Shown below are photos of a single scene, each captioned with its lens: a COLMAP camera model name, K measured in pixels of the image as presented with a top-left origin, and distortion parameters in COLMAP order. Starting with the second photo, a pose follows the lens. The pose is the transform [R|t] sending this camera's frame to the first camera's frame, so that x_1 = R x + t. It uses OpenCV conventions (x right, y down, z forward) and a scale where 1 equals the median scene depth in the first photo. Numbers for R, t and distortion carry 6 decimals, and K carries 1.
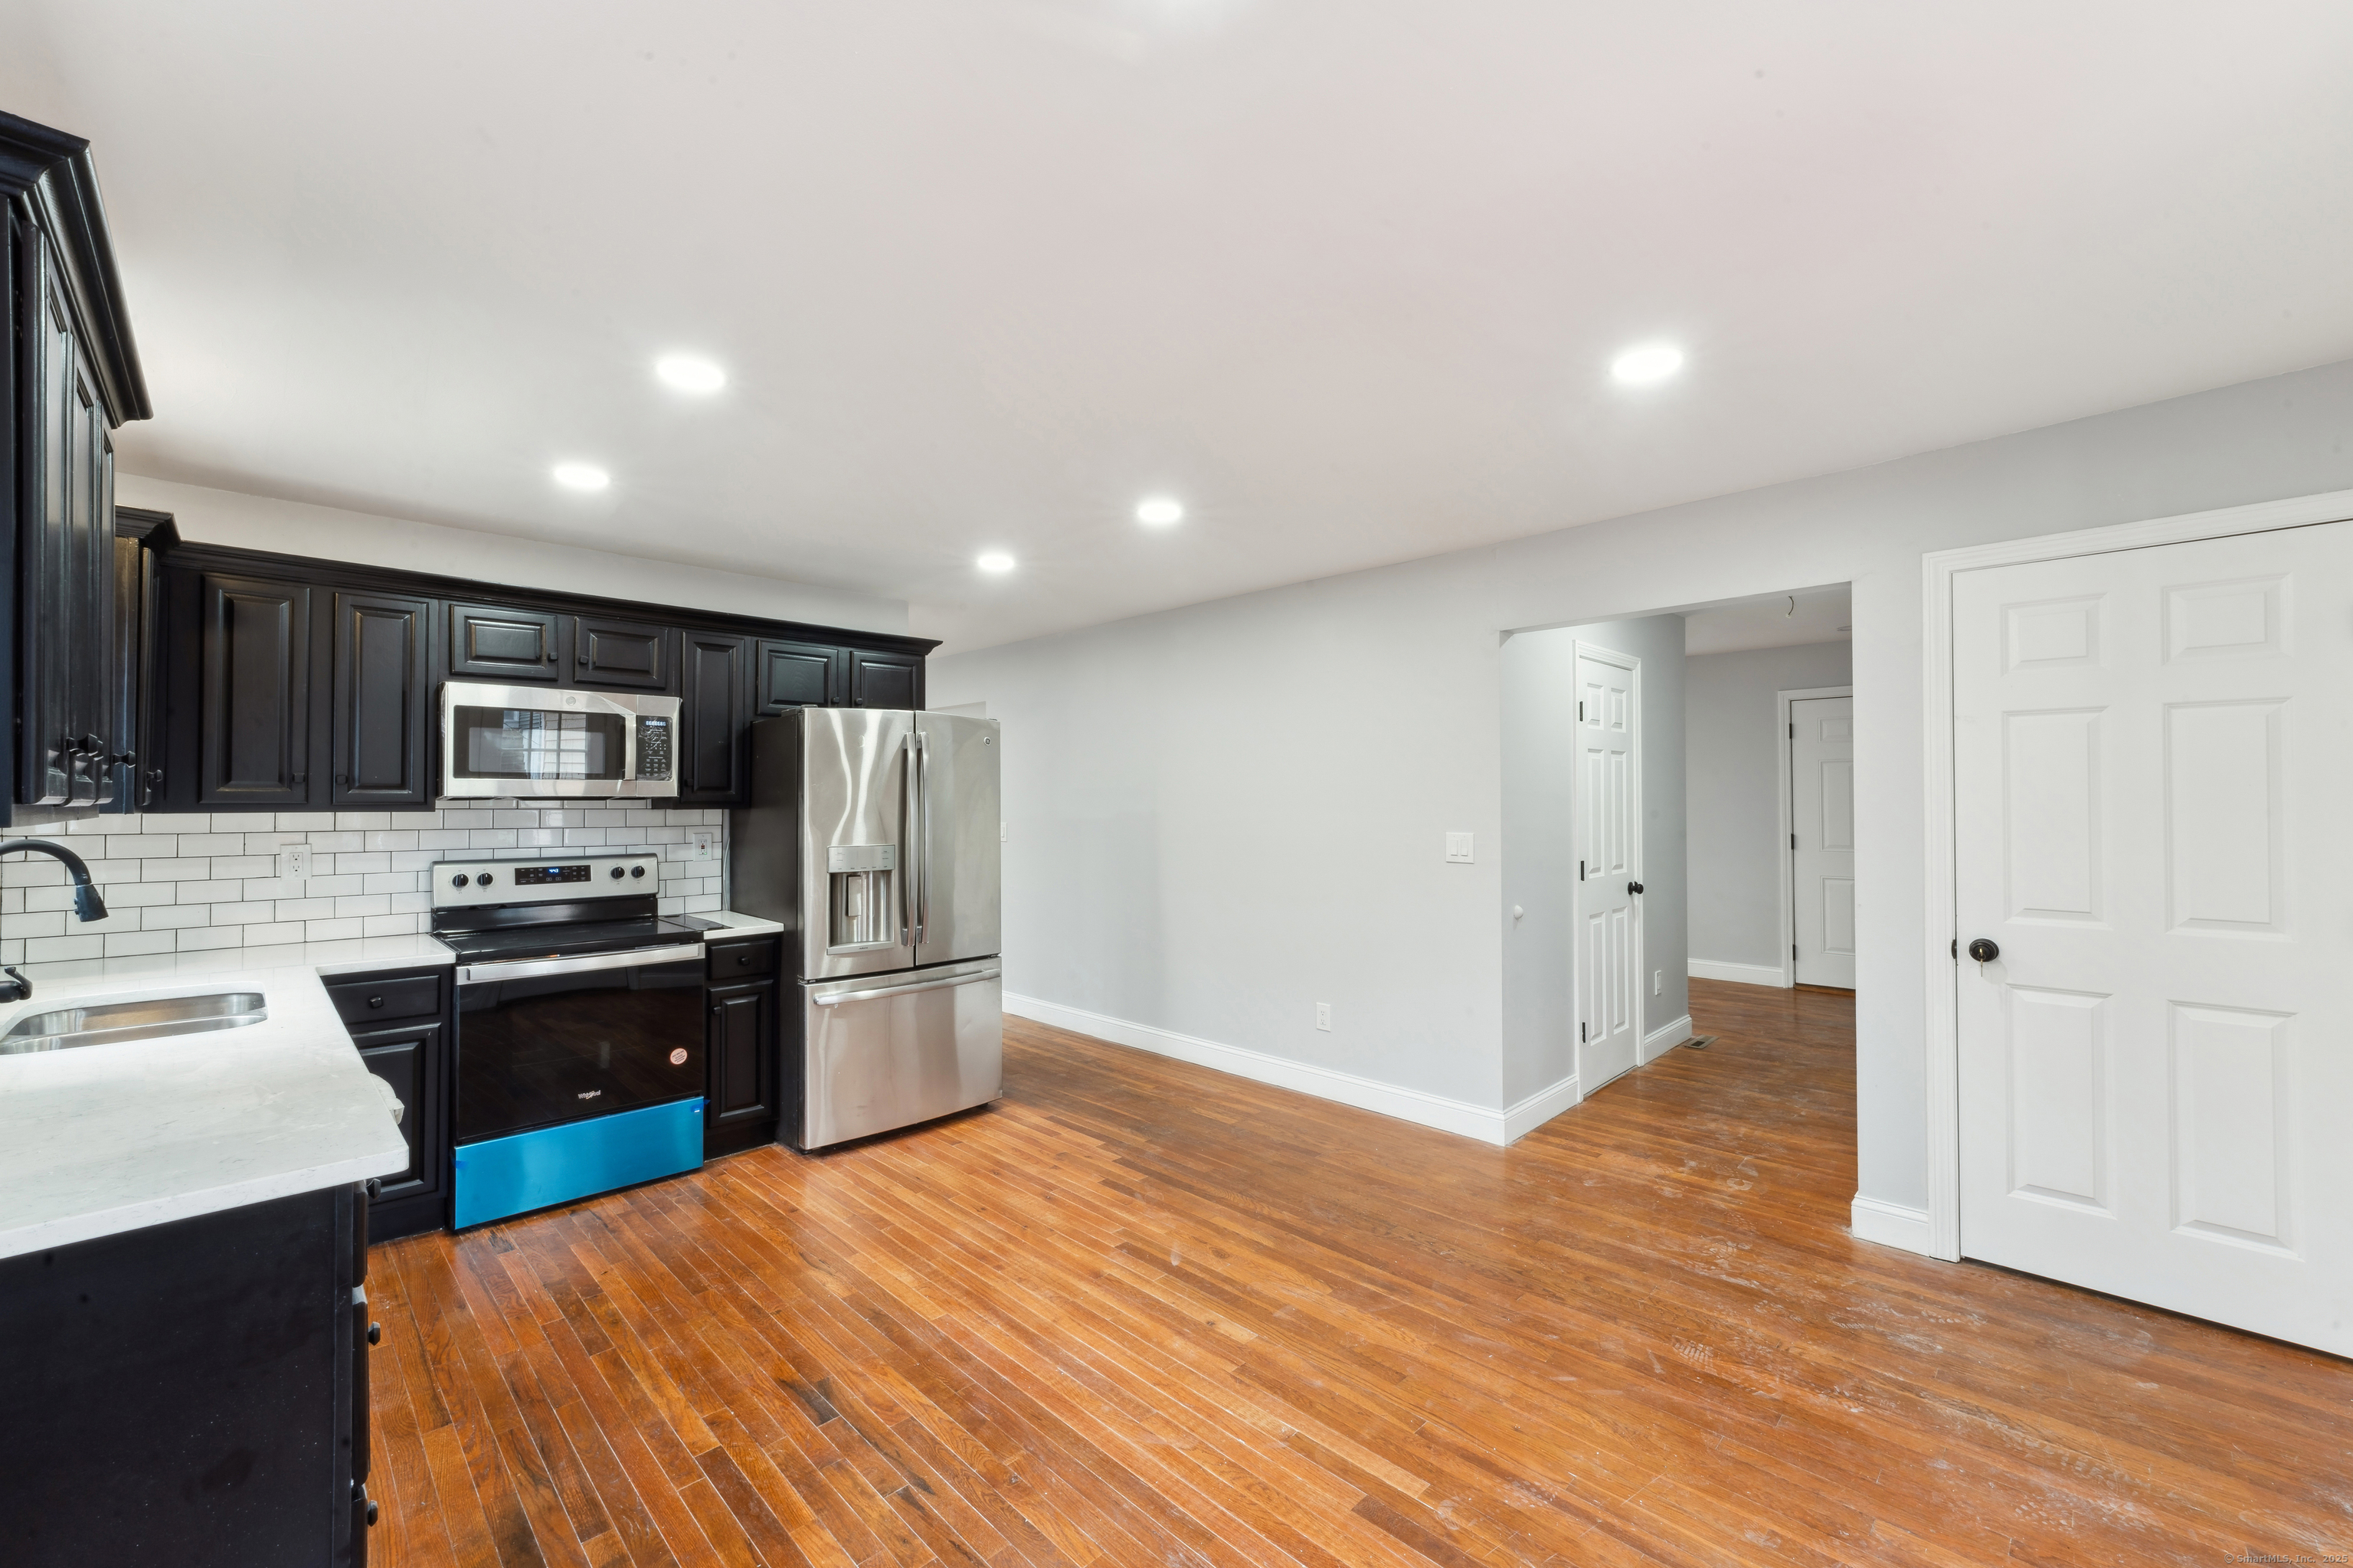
lens RADIAL K [[942.4, 0, 1177.5], [0, 942.4, 788.9], [0, 0, 1]] dist [0.001748, 0.000535]
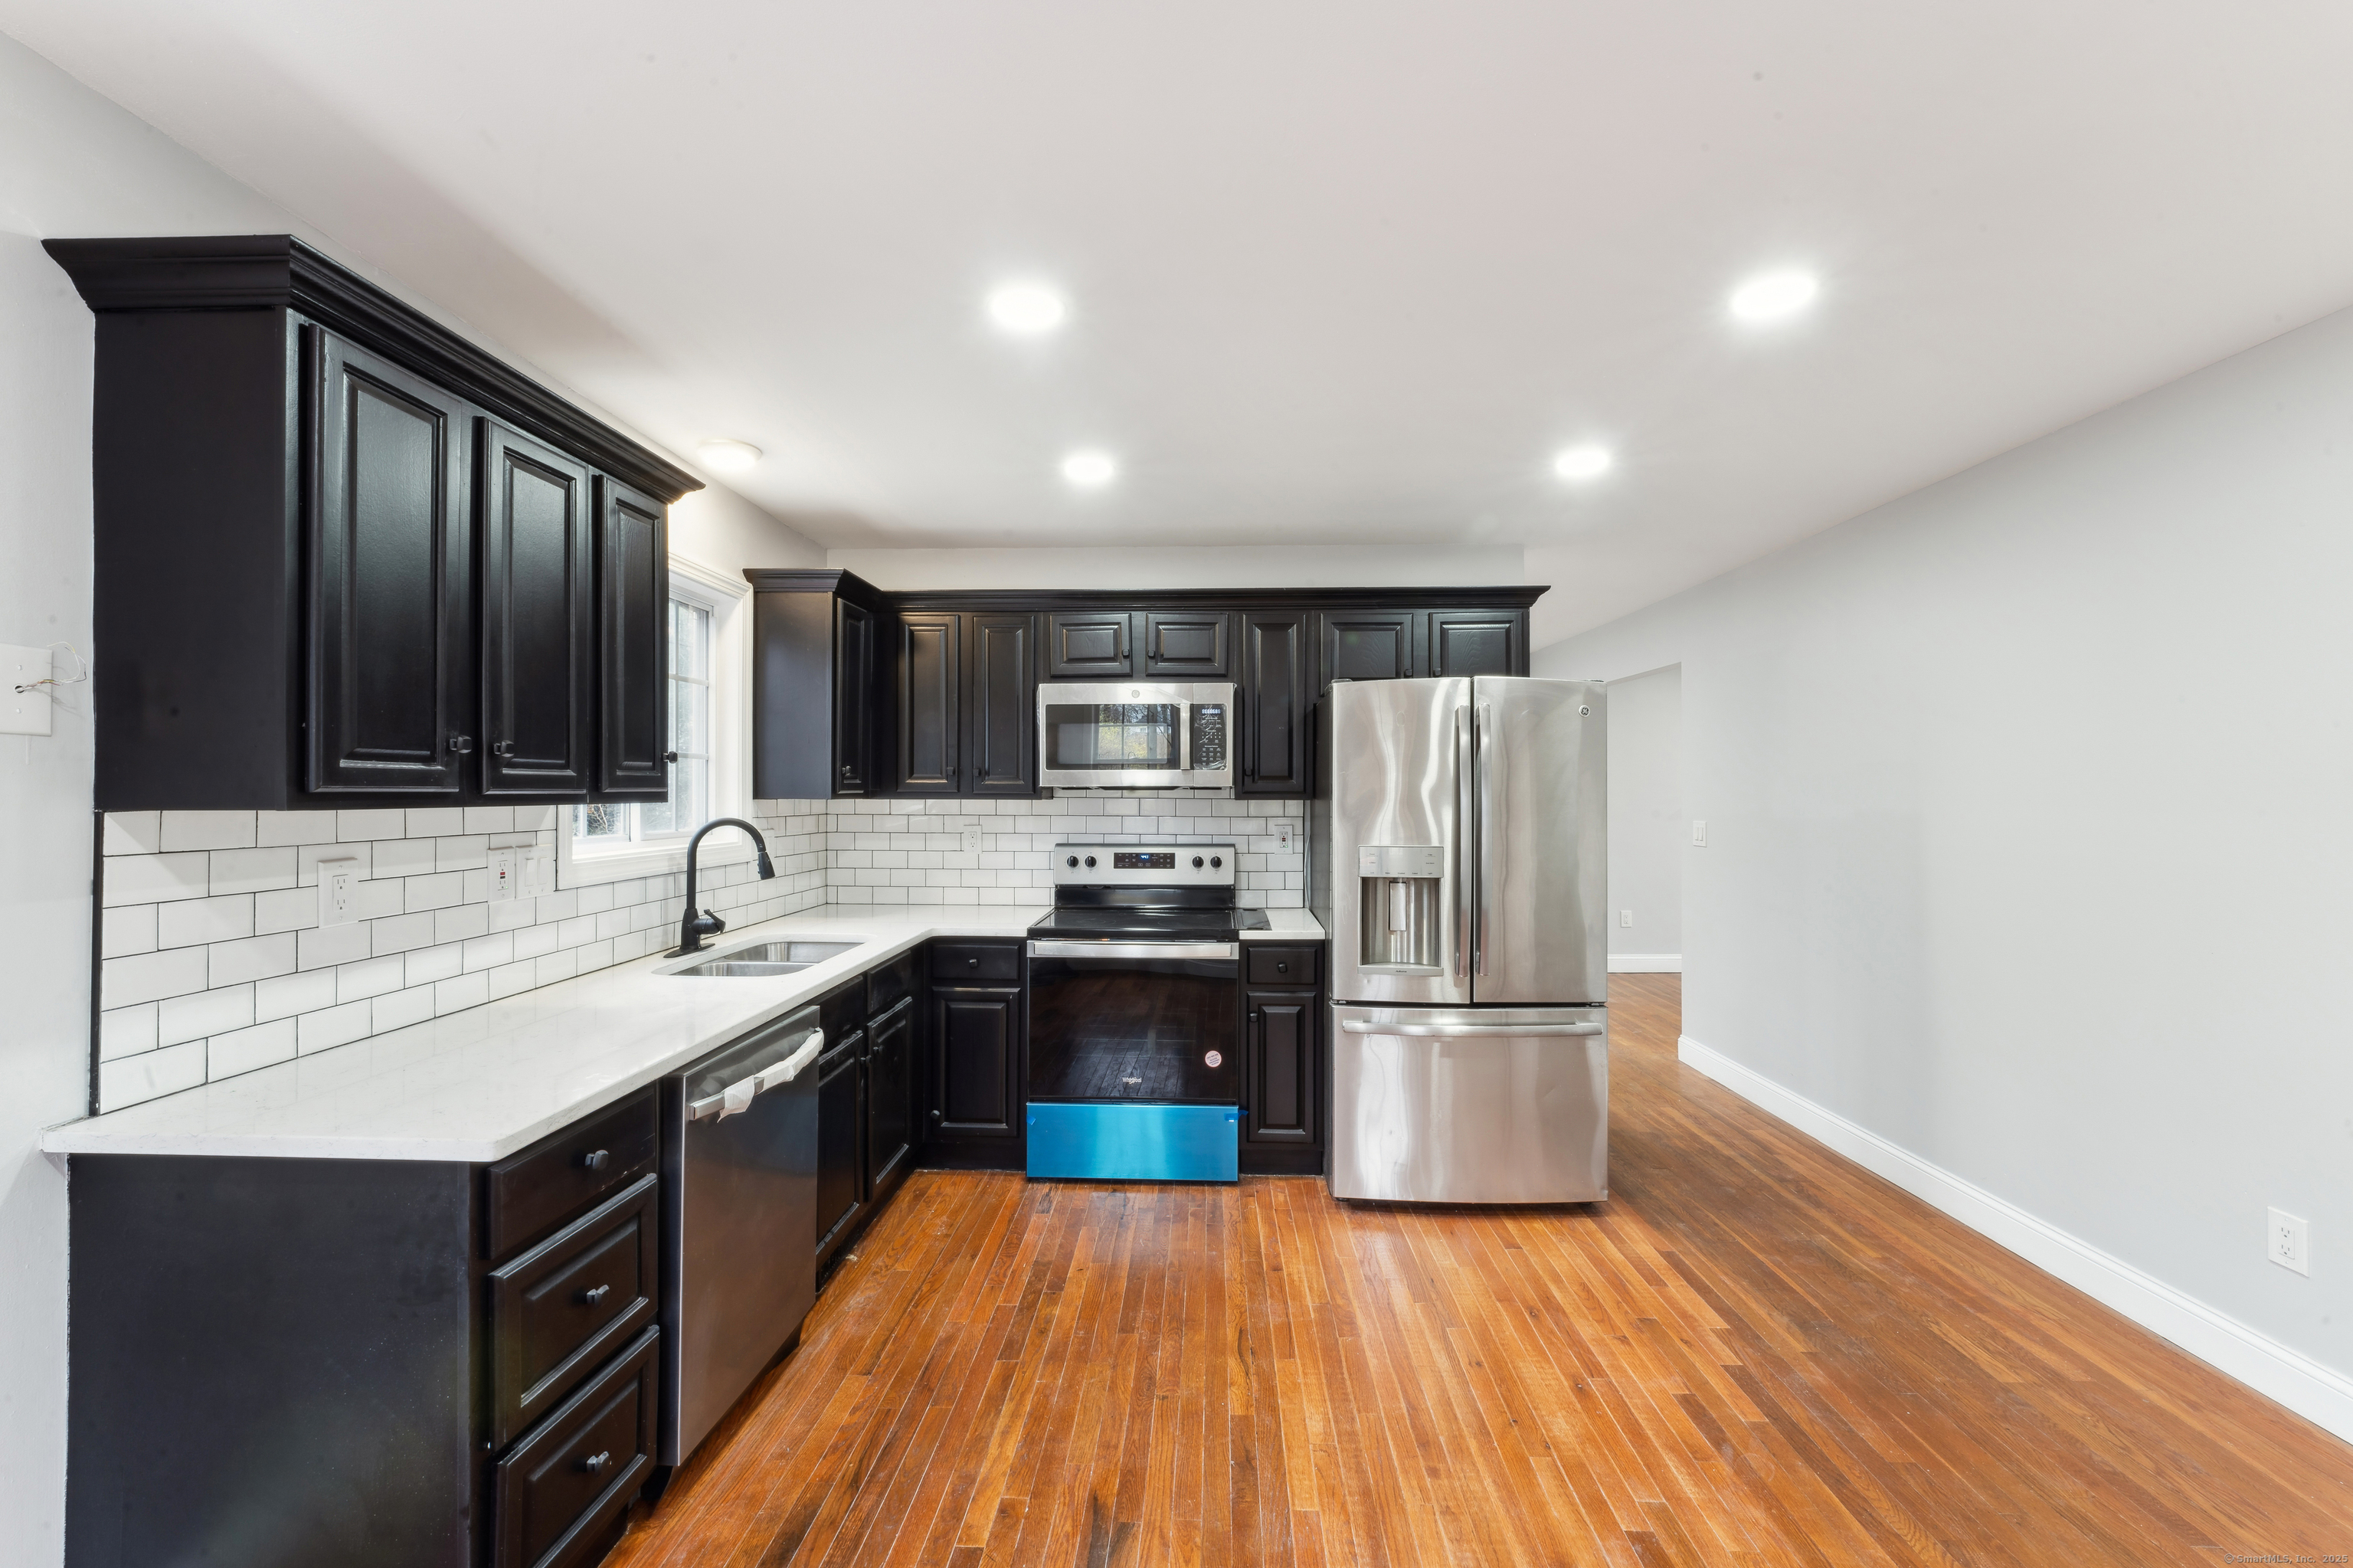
lens RADIAL K [[959.0, 0, 1183.4], [0, 959.0, 786.5], [0, 0, 1]] dist [-0.003167, -0.000143]
pose [[0.684626, 0.000094, -0.728894, 0.148312], [0.006367, 0.999961, 0.006109, 0.002031], [0.728867, -0.008824, 0.684599, 0.300865]]
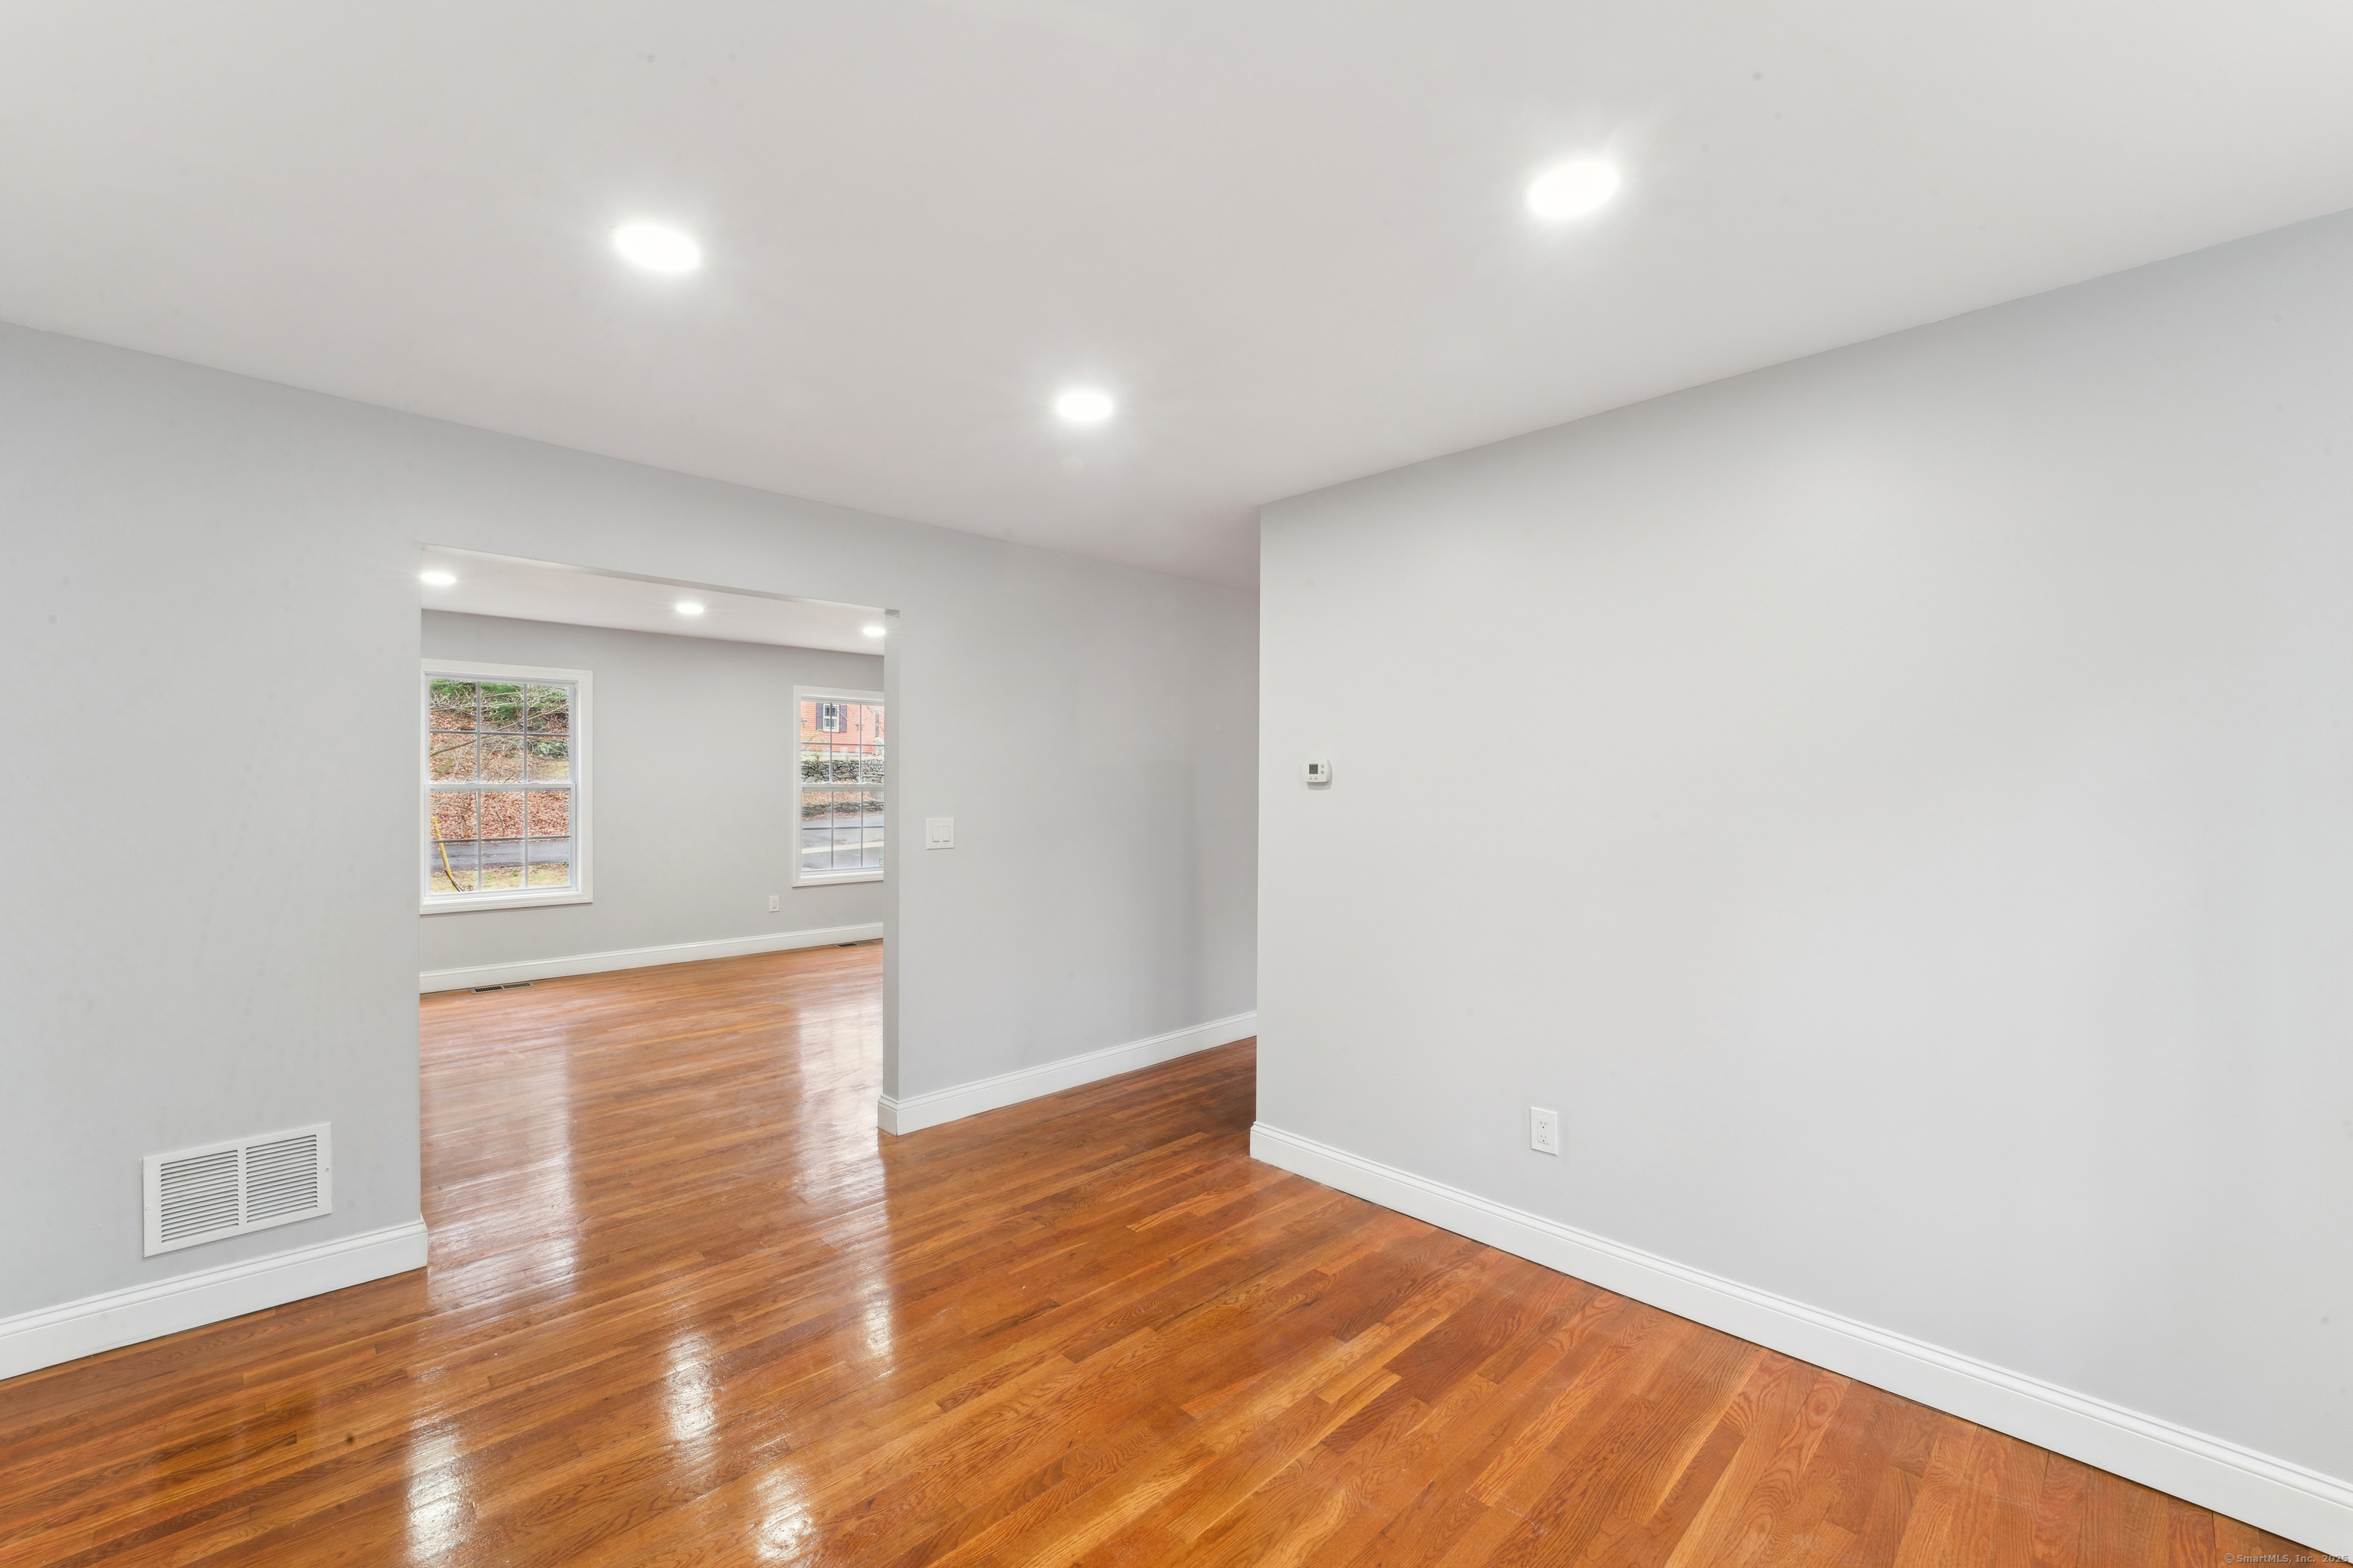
lens RADIAL K [[959.0, 0, 1183.4], [0, 959.0, 786.5], [0, 0, 1]] dist [-0.003167, -0.000143]
pose [[0.007562, 0.000621, 0.999971, -1.390076], [-0.014704, 0.999892, -0.000509, 0.018138], [-0.999863, -0.014700, 0.007570, 1.421551]]
